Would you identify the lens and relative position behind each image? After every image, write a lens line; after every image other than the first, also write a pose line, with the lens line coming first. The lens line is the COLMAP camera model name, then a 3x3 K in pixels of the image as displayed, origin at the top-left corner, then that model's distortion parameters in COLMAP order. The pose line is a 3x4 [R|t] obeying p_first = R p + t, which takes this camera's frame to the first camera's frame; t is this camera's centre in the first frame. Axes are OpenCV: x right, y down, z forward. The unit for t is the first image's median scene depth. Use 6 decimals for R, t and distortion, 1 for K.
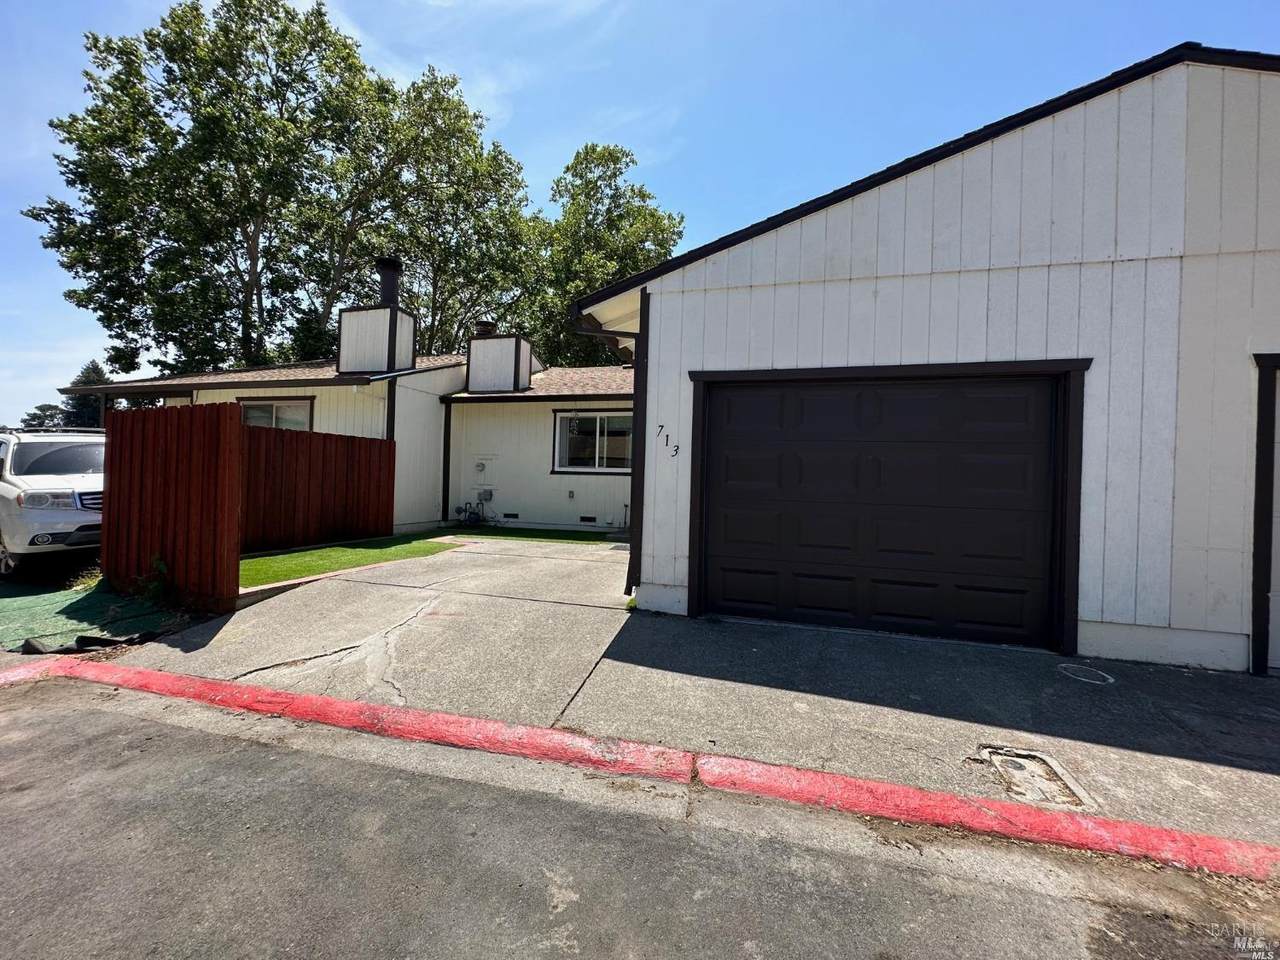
lens RADIAL K [[511.5, 0, 638.1], [0, 511.5, 479.4], [0, 0, 1]] dist [-0.000963, -0.000046]
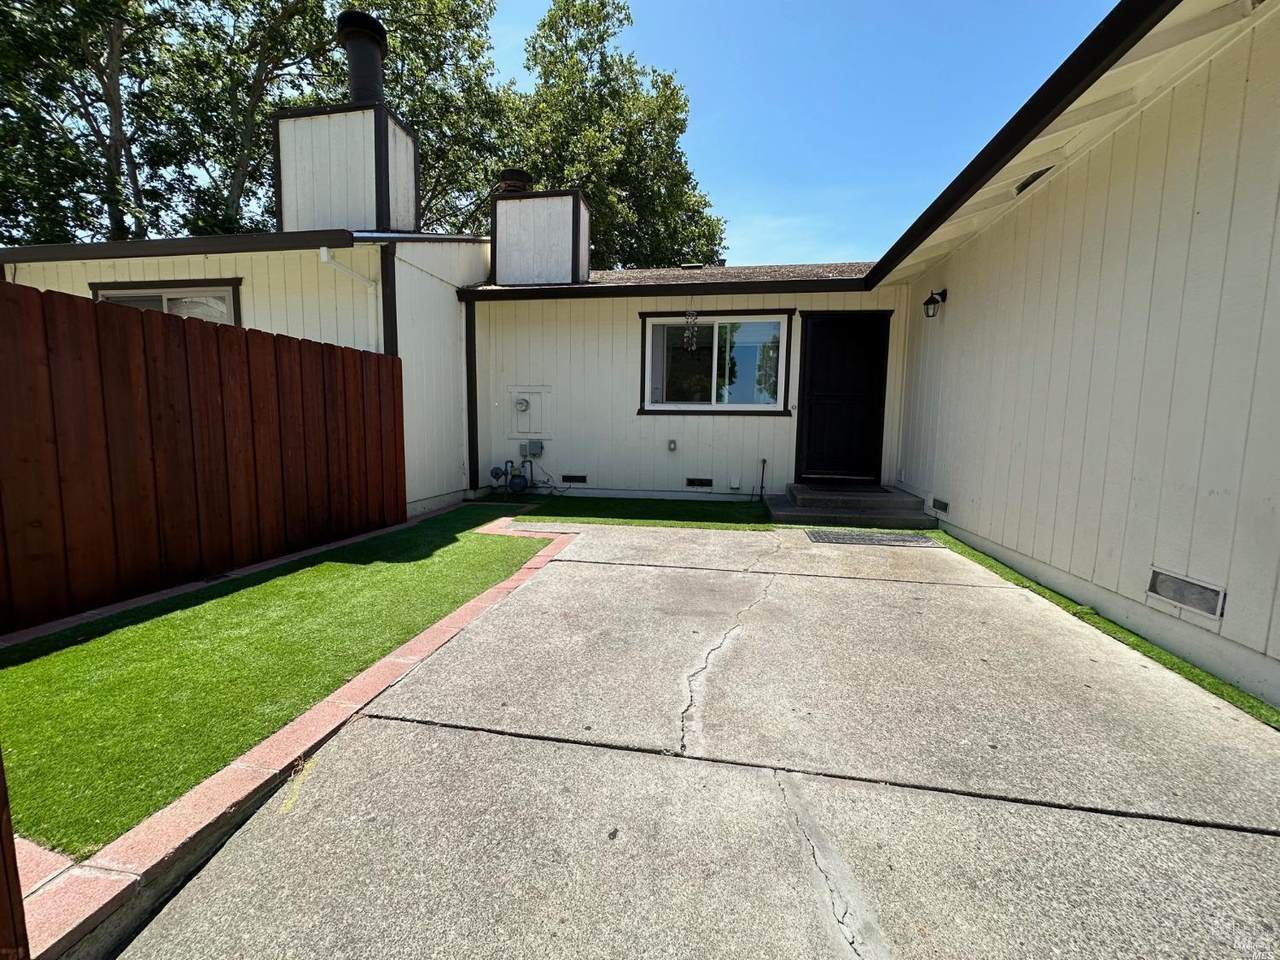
lens RADIAL K [[511.5, 0, 638.1], [0, 511.5, 479.4], [0, 0, 1]] dist [-0.000963, -0.000046]
pose [[0.994583, -0.023045, 0.101361, -0.267022], [0.011581, 0.993611, 0.112261, -0.001758], [-0.103301, -0.110479, 0.988496, 0.386357]]
